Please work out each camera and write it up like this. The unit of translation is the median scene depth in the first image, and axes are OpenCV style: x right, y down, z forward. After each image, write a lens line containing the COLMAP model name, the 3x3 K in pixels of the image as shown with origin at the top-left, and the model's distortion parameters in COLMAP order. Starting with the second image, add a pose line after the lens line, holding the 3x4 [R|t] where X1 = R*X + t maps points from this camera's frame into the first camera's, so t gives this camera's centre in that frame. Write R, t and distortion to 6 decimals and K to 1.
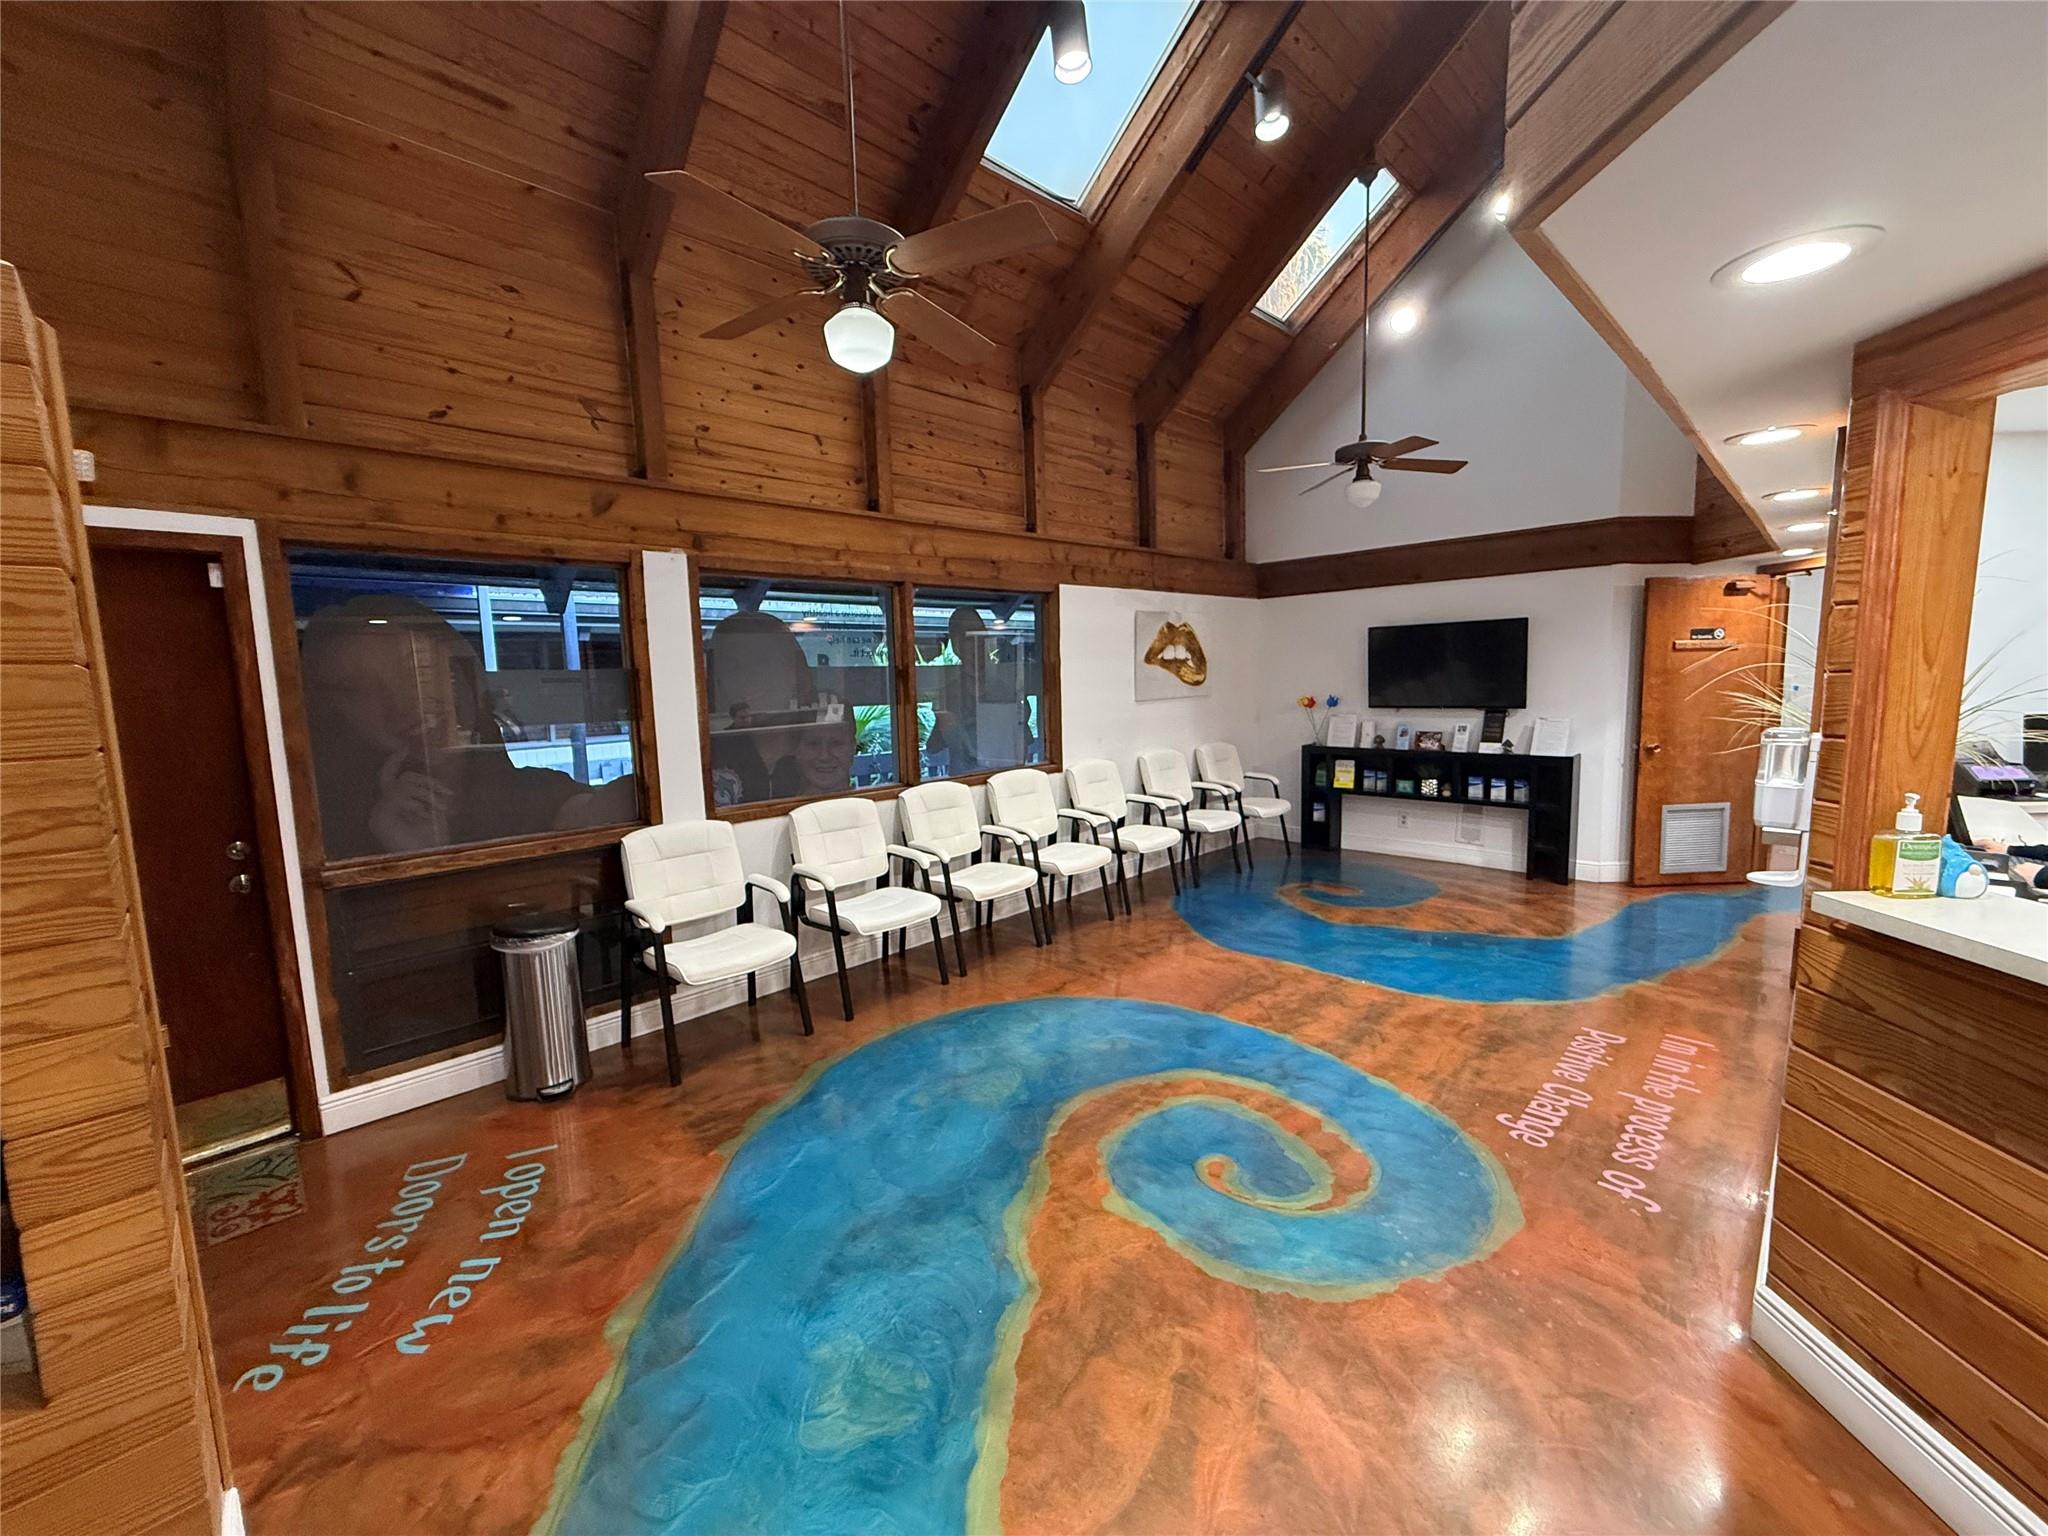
lens RADIAL K [[813.0, 0, 1022.8], [0, 813.0, 770.7], [0, 0, 1]] dist [0.000315, 0.000162]
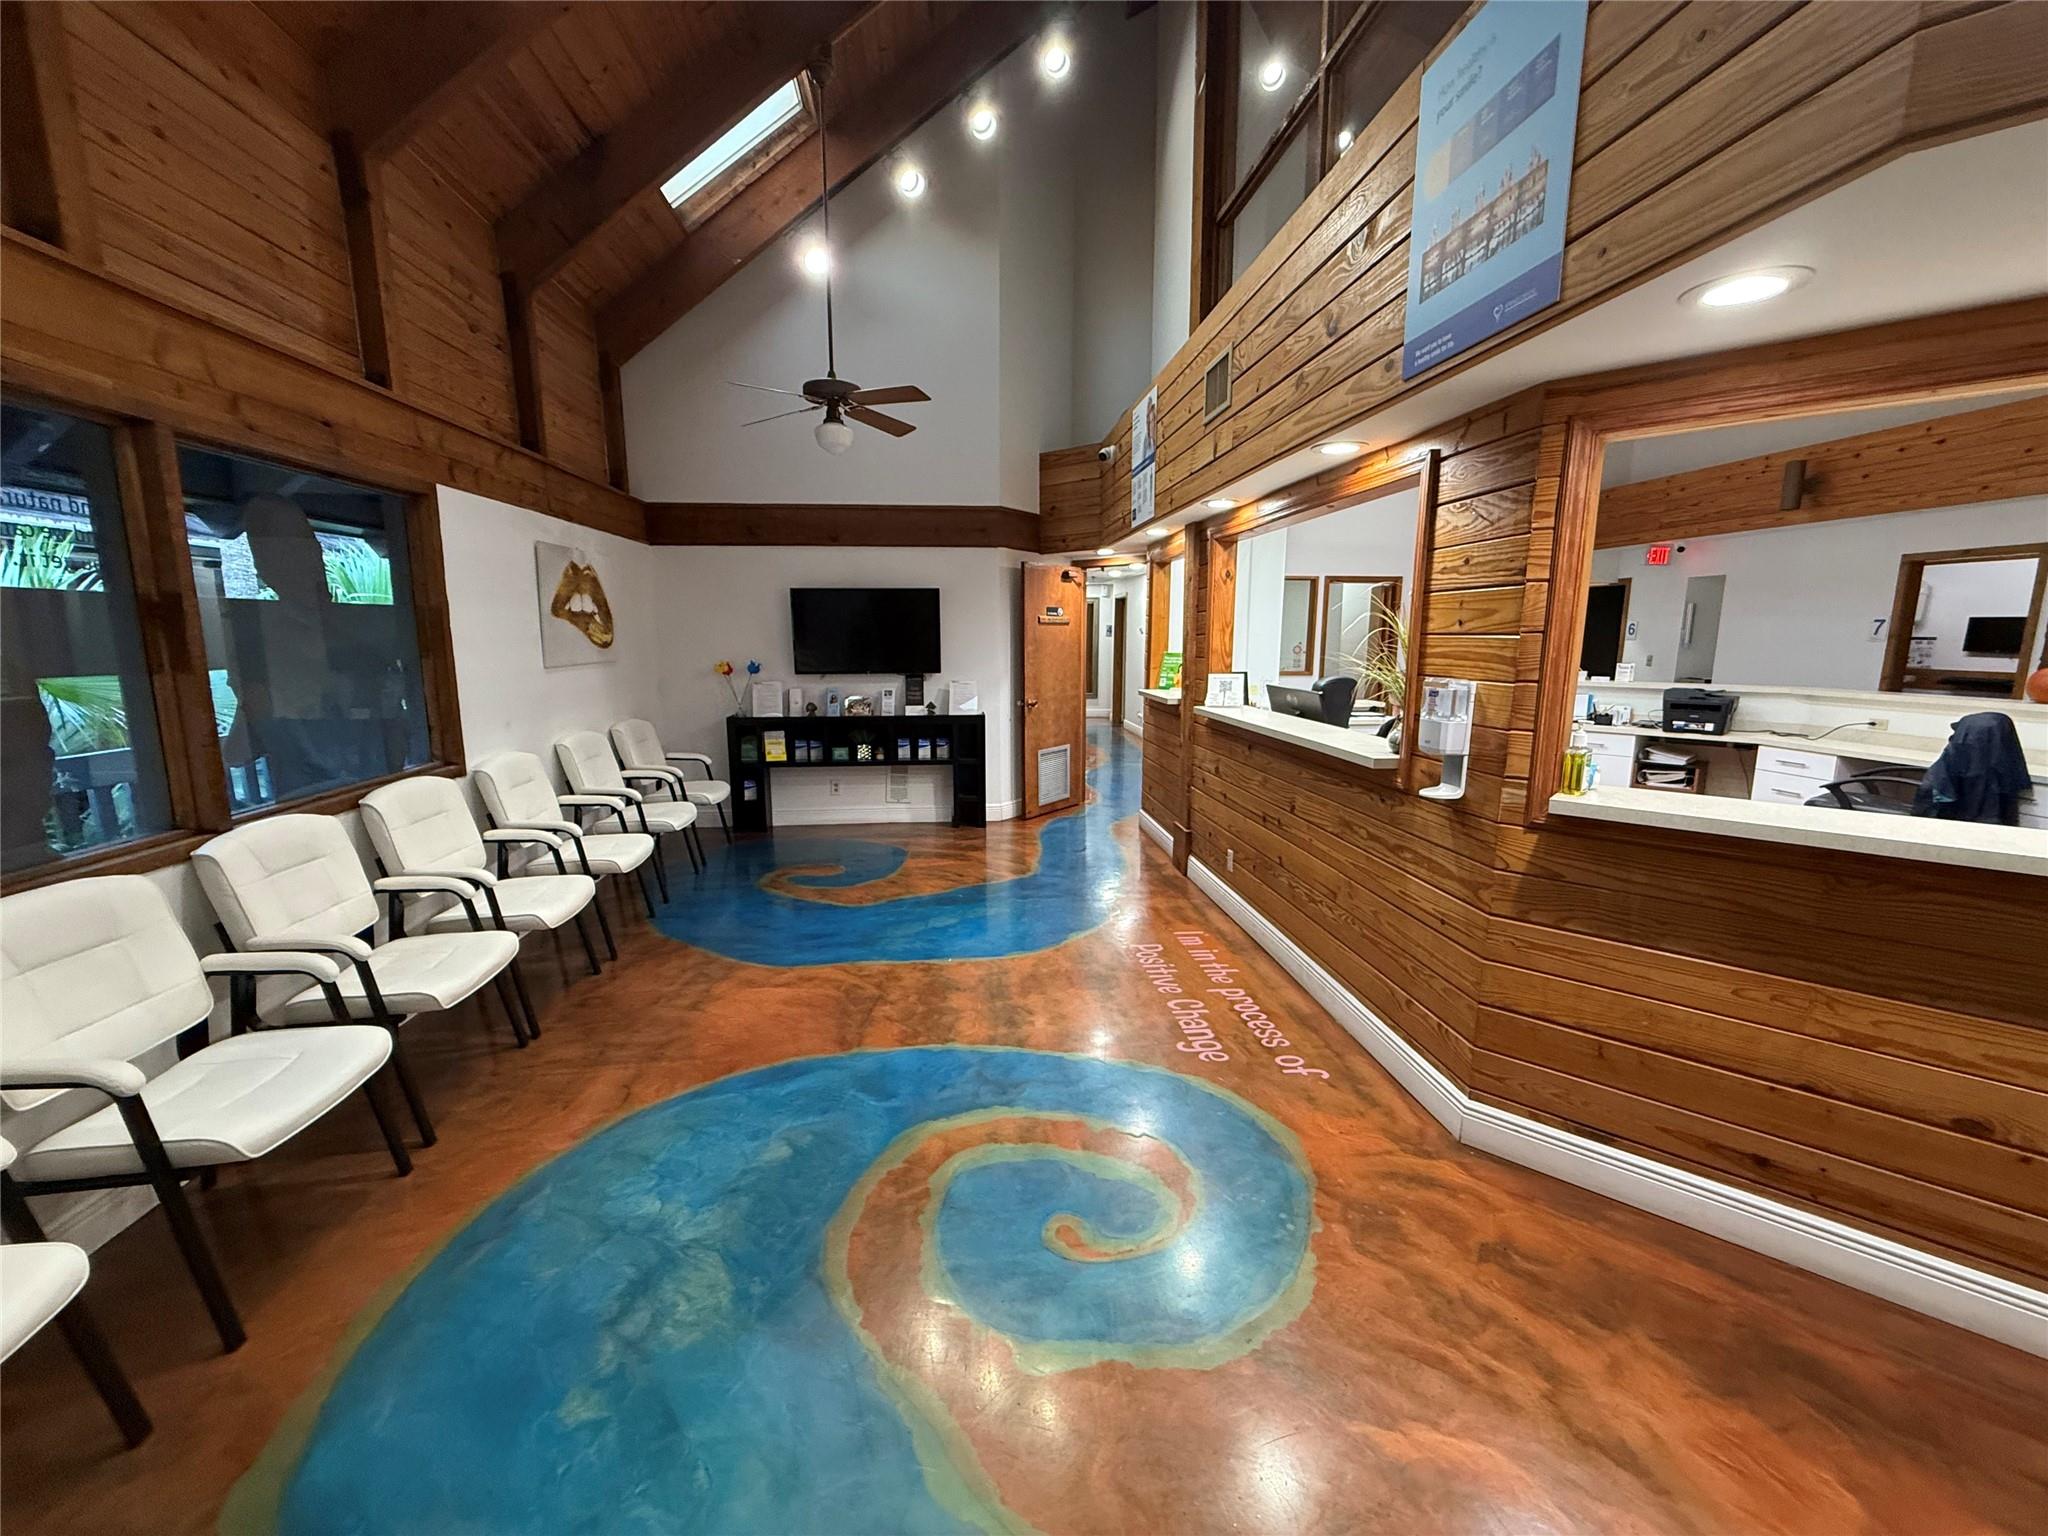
lens RADIAL K [[813.0, 0, 1020.4], [0, 813.0, 768.5], [0, 0, 1]] dist [0.000315, 0.000162]
pose [[0.637440, -0.098805, 0.764139, -0.164435], [0.073671, 0.995016, 0.067201, -0.014636], [-0.766970, 0.013458, 0.641542, 0.228394]]
